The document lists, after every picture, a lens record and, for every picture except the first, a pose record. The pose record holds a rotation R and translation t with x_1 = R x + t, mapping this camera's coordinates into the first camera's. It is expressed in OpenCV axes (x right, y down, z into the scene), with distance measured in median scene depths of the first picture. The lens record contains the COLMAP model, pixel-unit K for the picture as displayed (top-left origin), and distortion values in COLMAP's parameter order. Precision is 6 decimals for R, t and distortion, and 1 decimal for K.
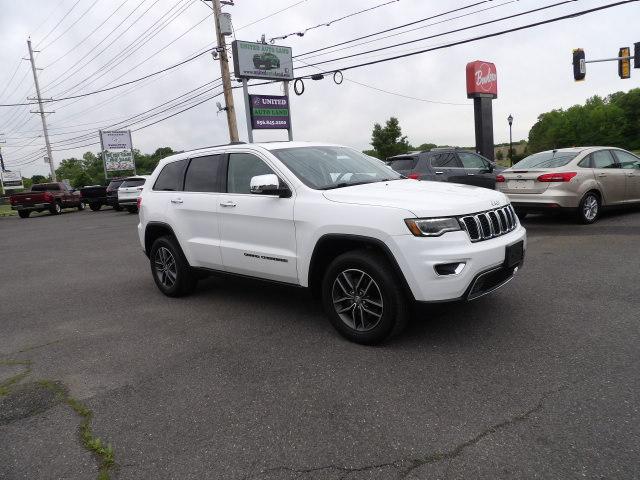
lens RADIAL K [[463.9, 0, 326.3], [0, 463.9, 238.3], [0, 0, 1]] dist [-0.025381, 0.028337]
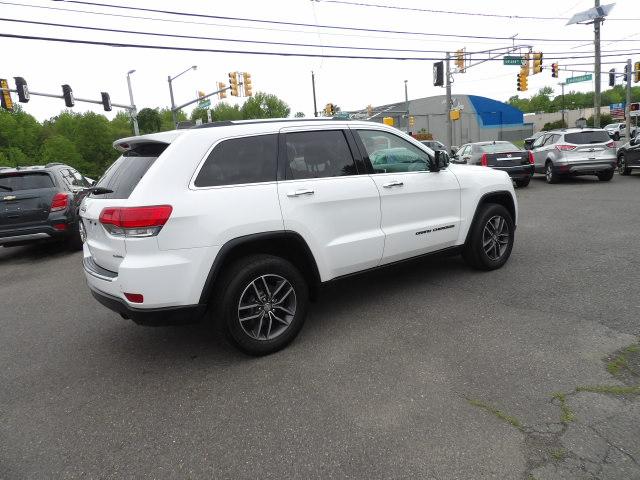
lens RADIAL K [[463.2, 0, 328.1], [0, 463.2, 237.4], [0, 0, 1]] dist [-0.032817, 0.041734]
pose [[0.189258, -0.120329, 0.974527, -0.328591], [0.212319, 0.973999, 0.079030, -0.020843], [-0.958698, 0.191953, 0.209886, 0.278683]]
